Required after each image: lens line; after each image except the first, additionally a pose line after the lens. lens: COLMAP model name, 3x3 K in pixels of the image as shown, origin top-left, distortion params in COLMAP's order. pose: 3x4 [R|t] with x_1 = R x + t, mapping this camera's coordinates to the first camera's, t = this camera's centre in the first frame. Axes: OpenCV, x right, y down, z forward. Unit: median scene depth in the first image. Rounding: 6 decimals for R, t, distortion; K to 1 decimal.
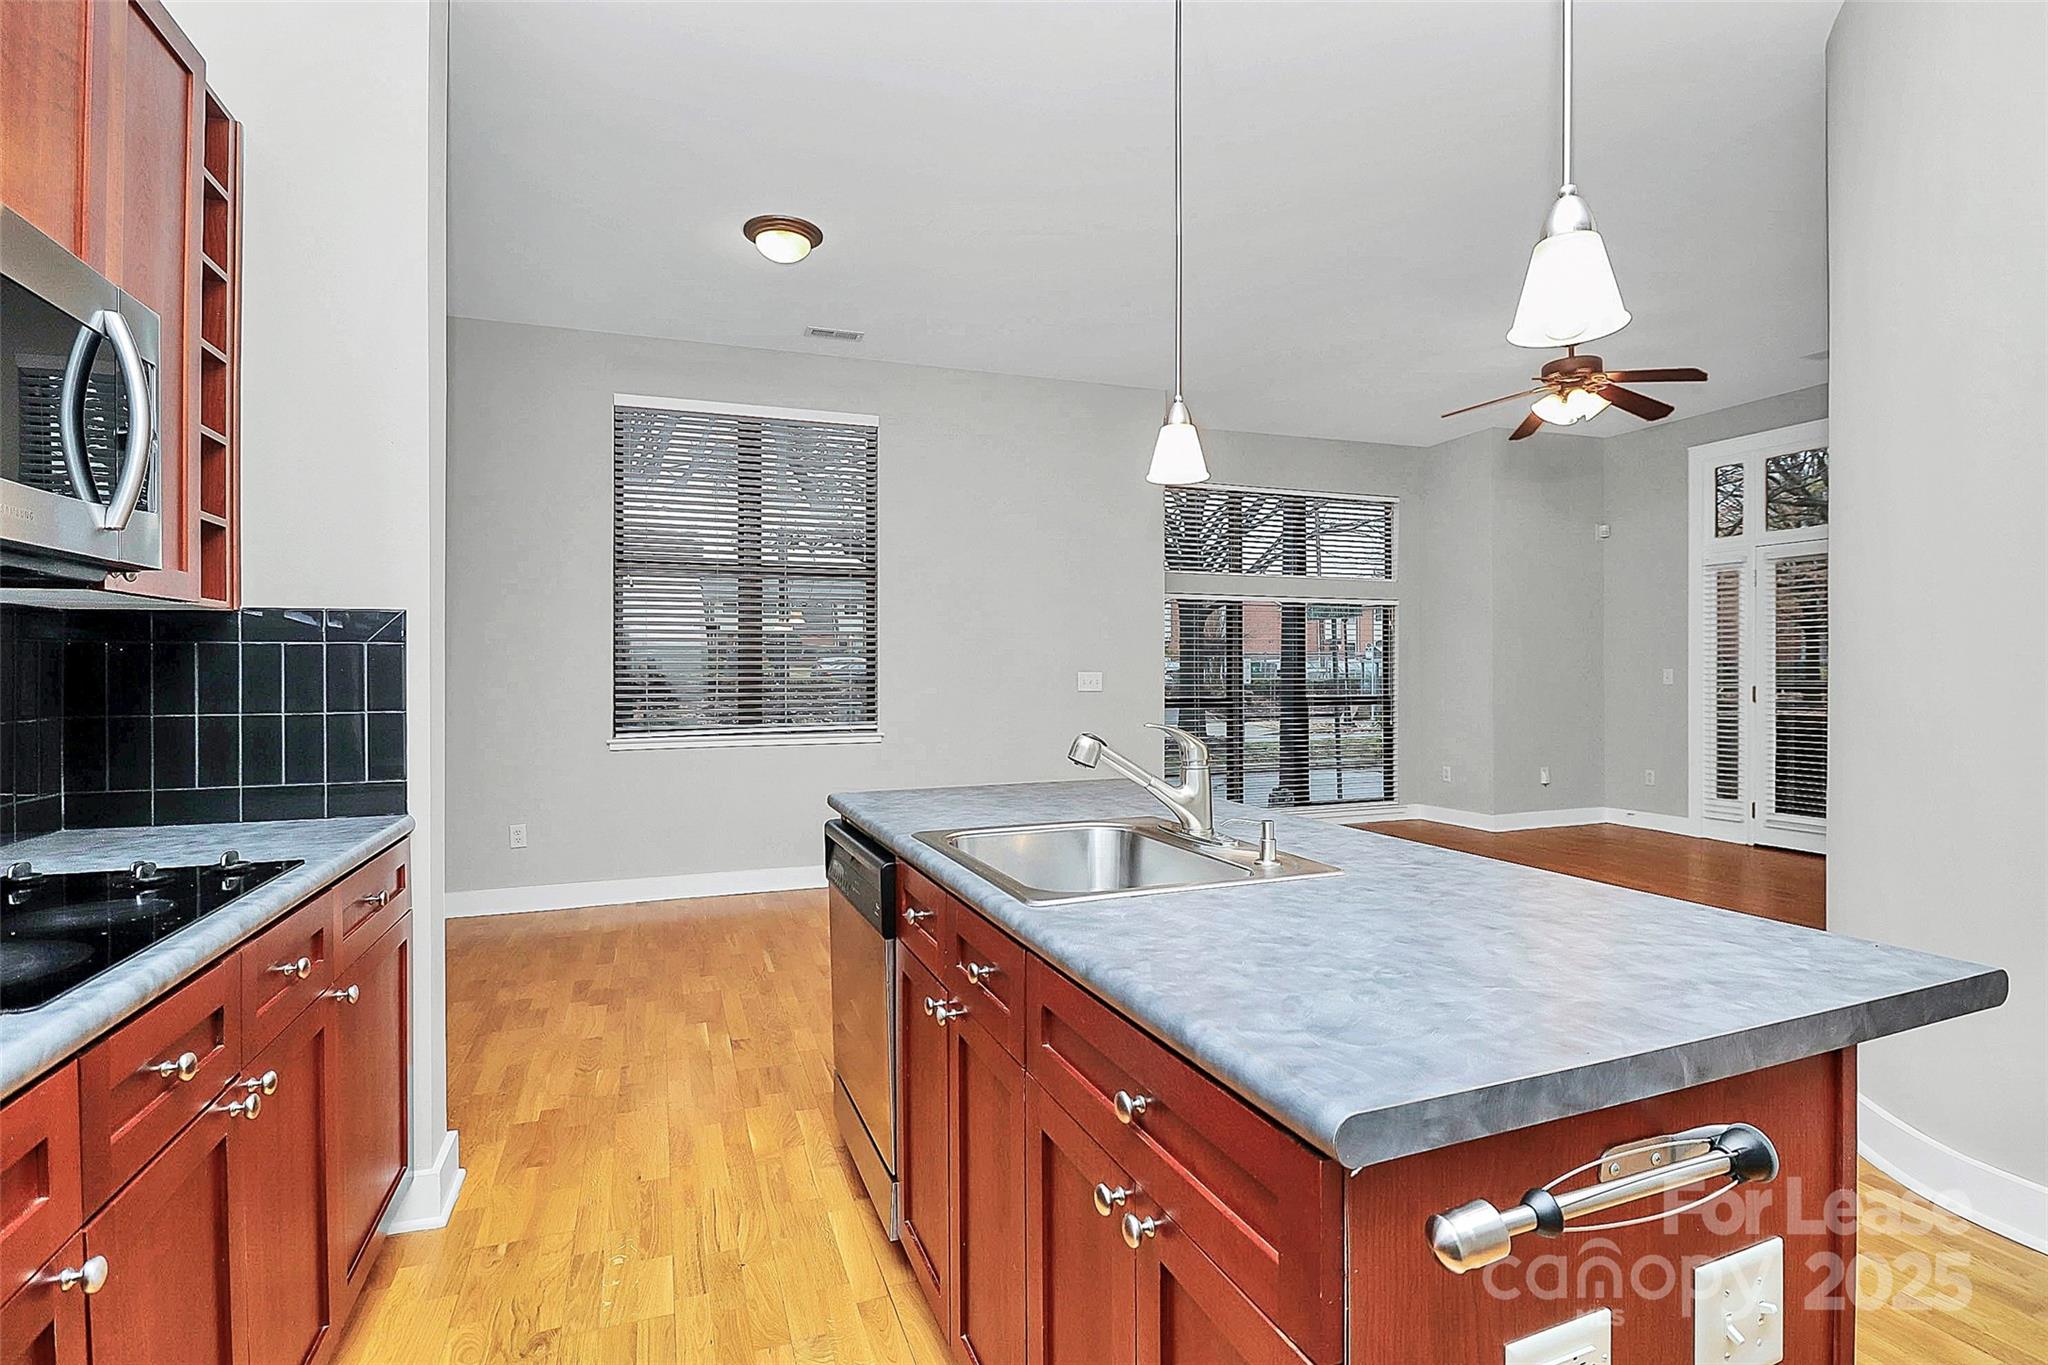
lens RADIAL K [[969.5, 0, 1016.2], [0, 969.5, 672.2], [0, 0, 1]] dist [0.001421, -0.013643]
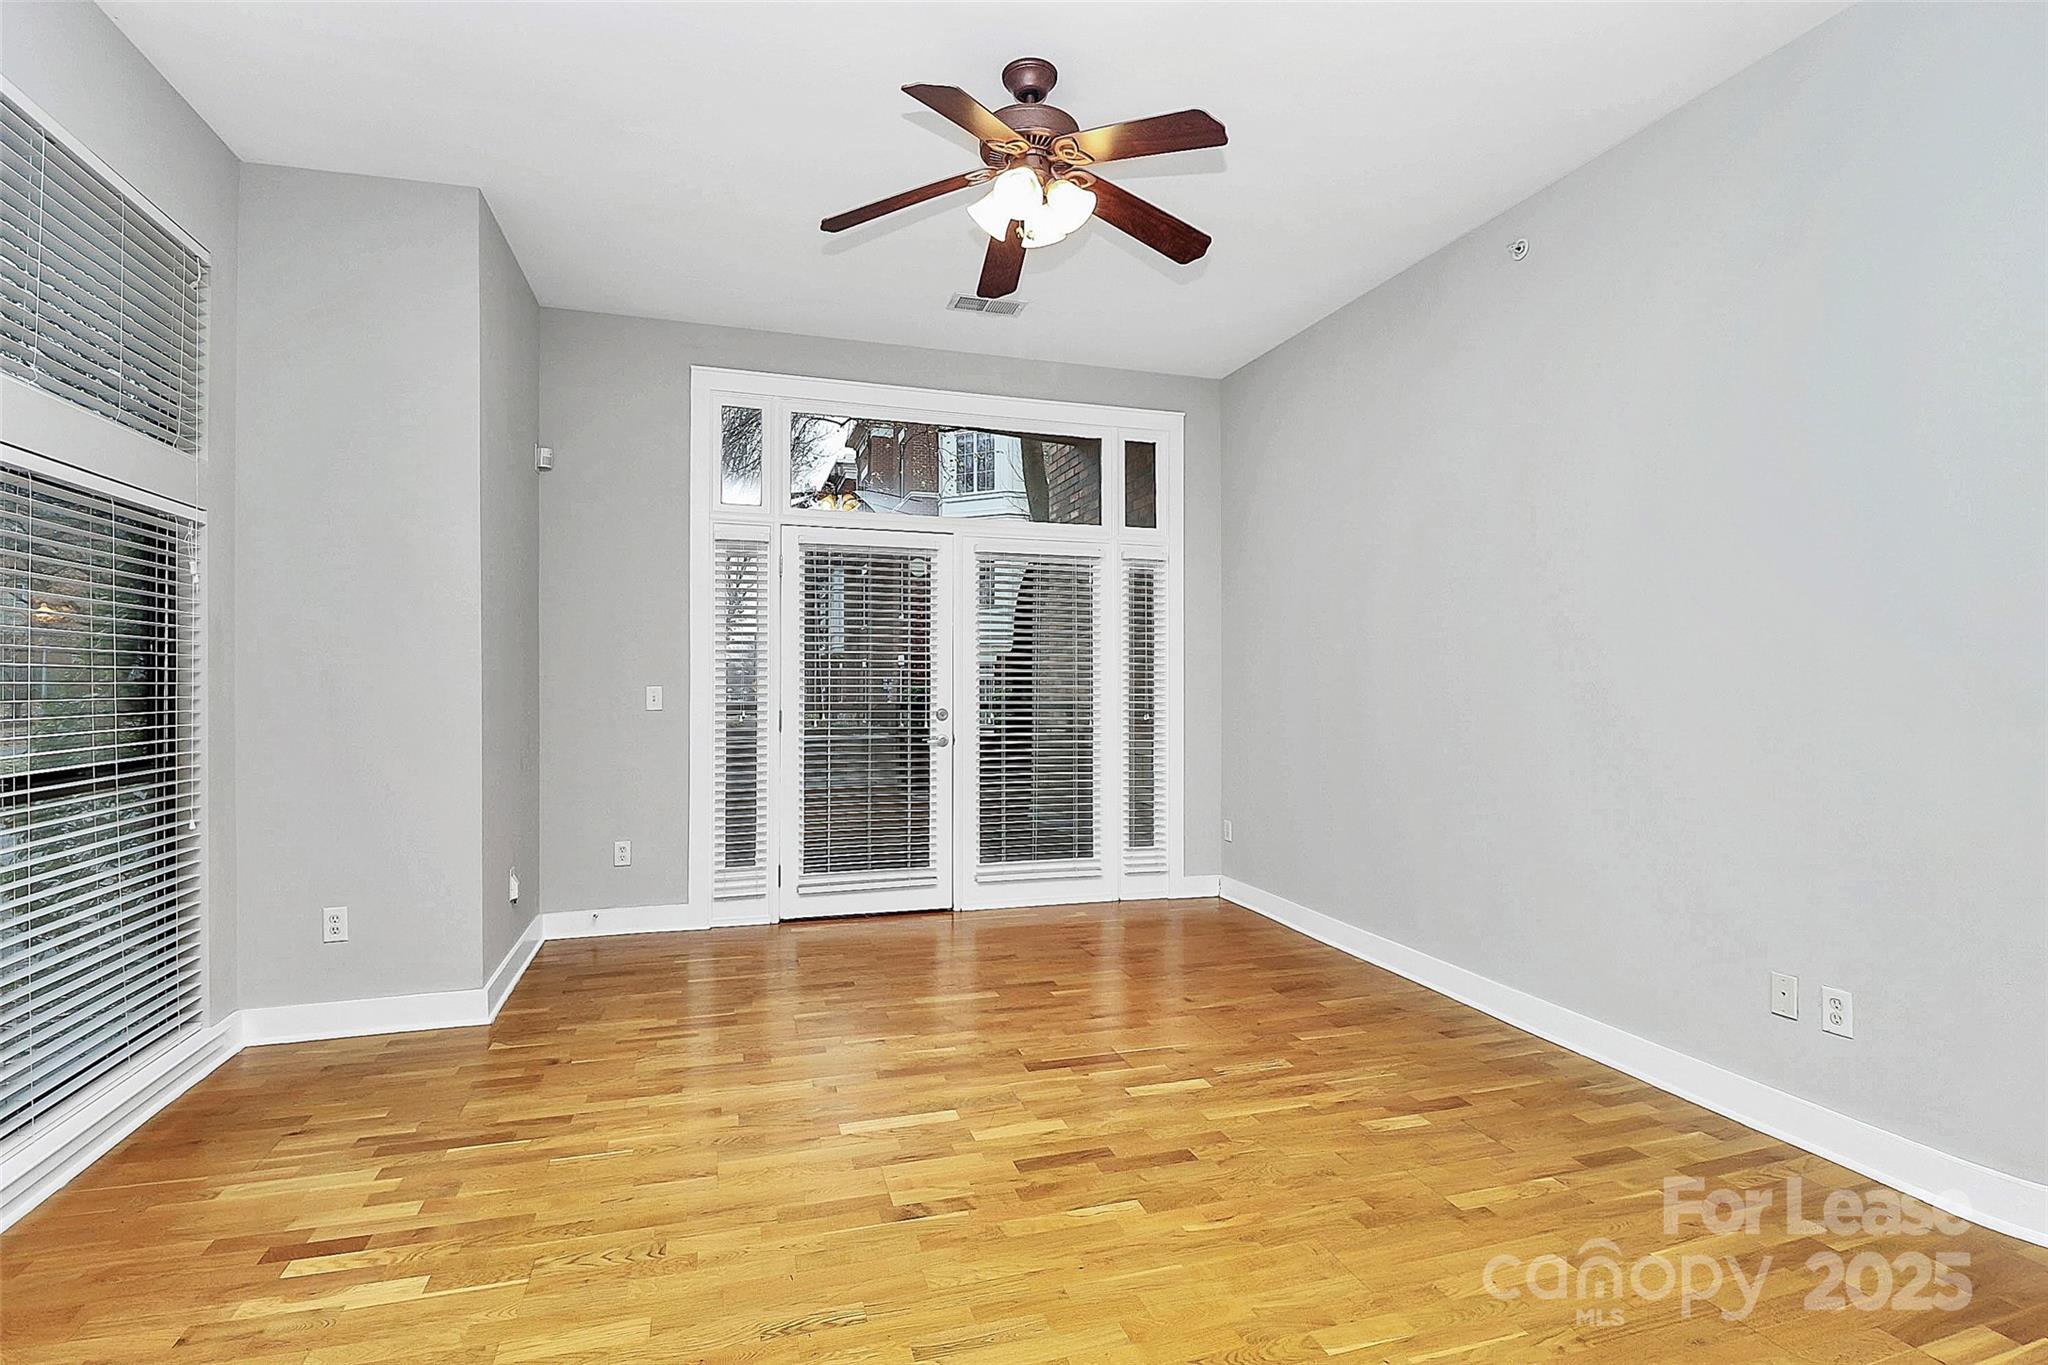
lens RADIAL K [[953.9, 0, 1047.2], [0, 953.9, 689.1], [0, 0, 1]] dist [-0.000394, -0.014008]
pose [[0.033265, -0.004332, 0.999437, 0.079759], [-0.007032, 0.999965, 0.004568, -0.022858], [-0.999422, -0.007180, 0.033233, 2.247405]]
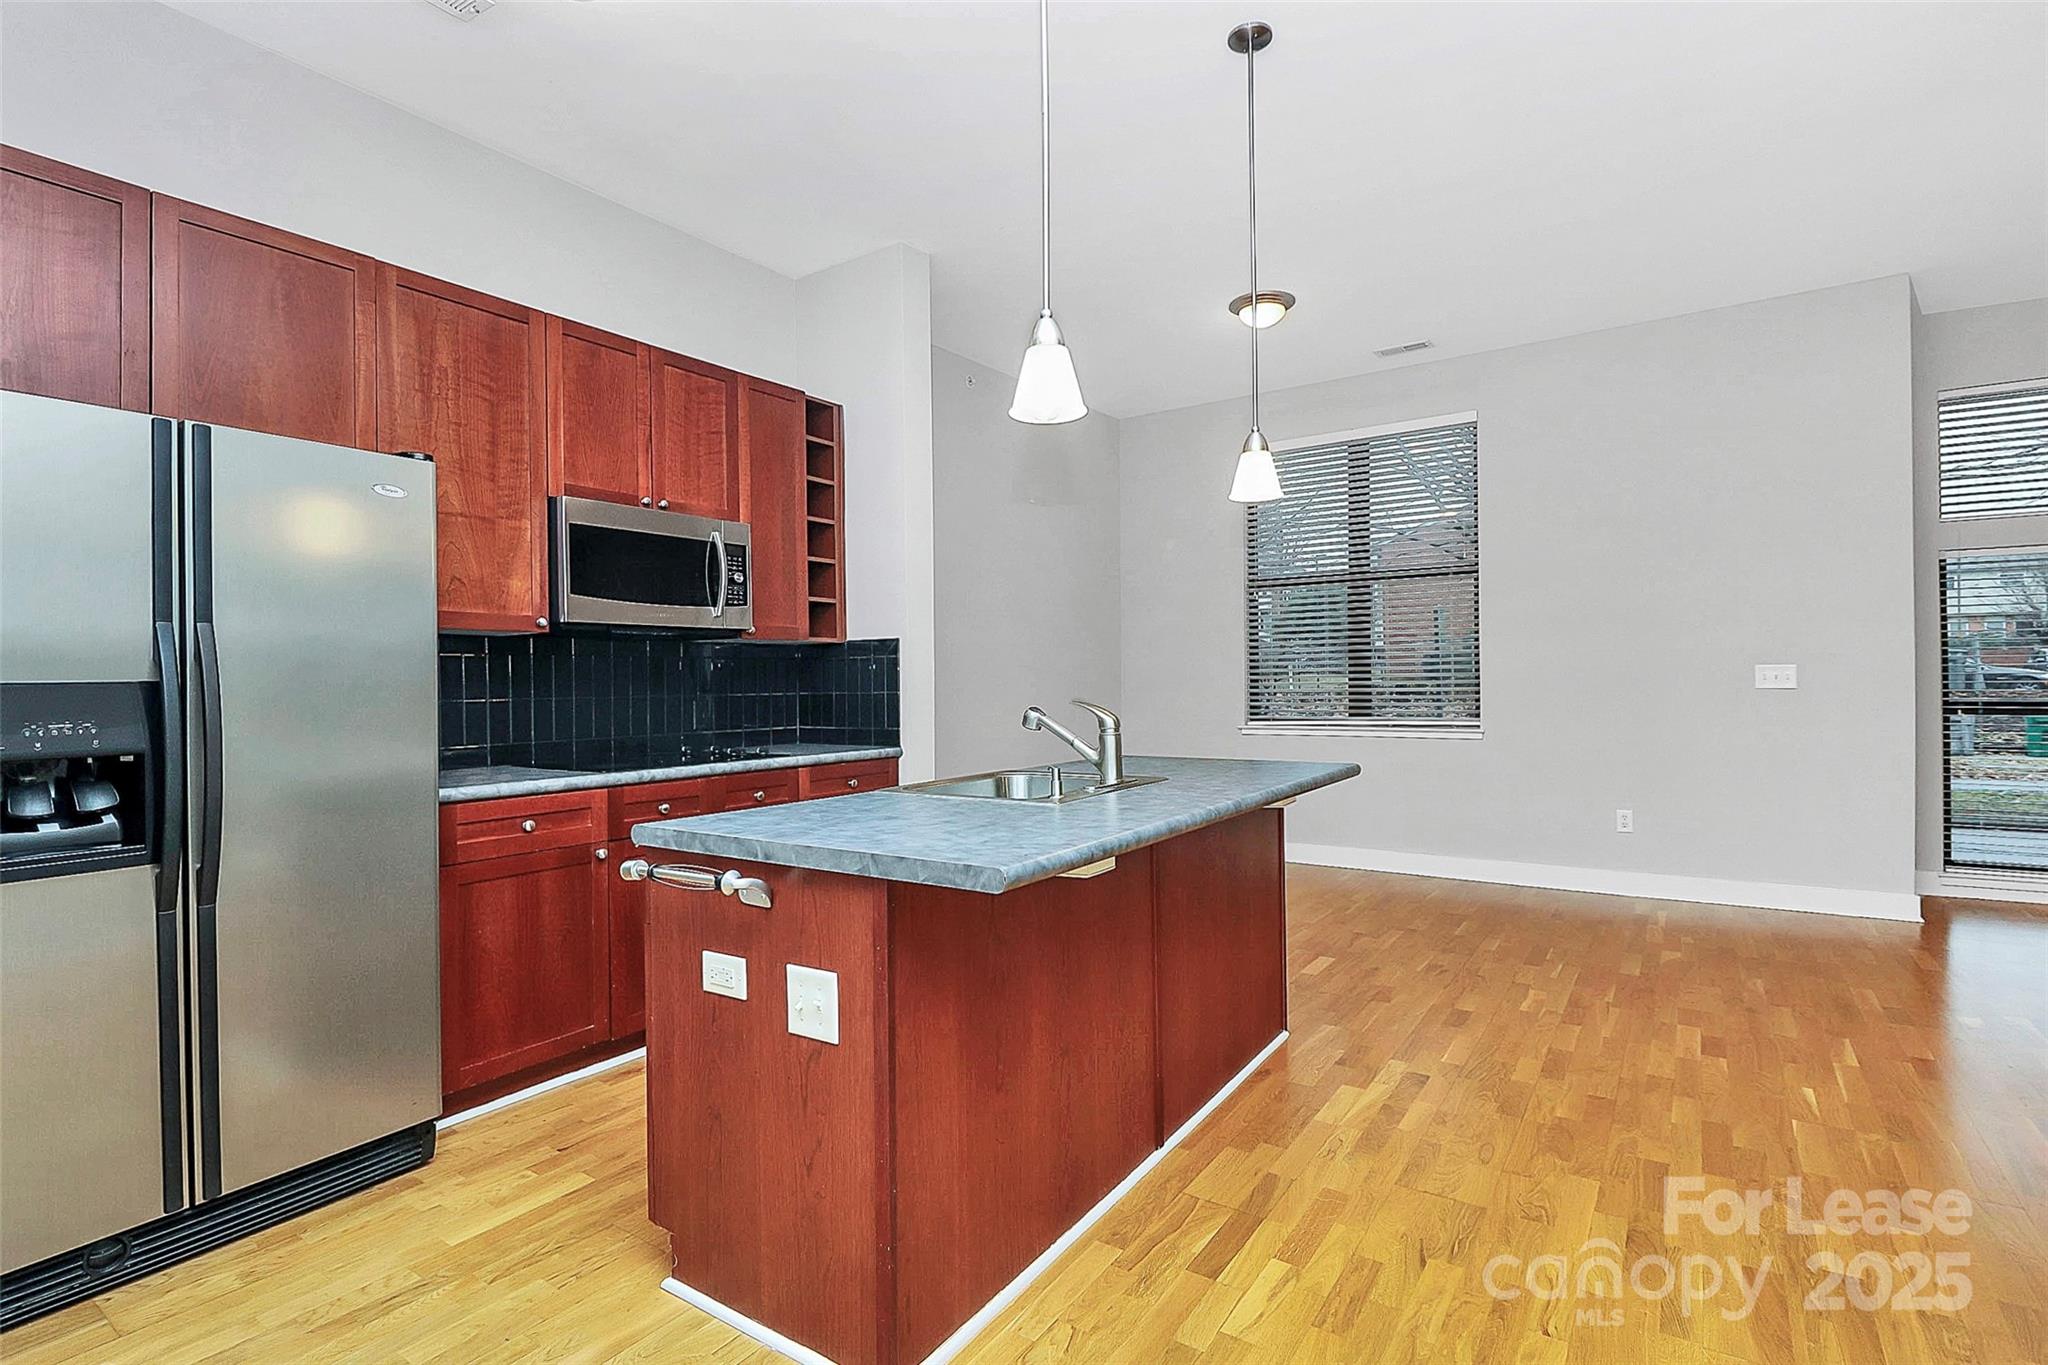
lens RADIAL K [[980.8, 0, 1015.0], [0, 980.8, 676.6], [0, 0, 1]] dist [0.000523, -0.012640]
pose [[0.569500, -0.006920, -0.821962, 1.003230], [0.009040, 0.999957, -0.002154, 0.015688], [0.821942, -0.006204, 0.569538, 0.091446]]
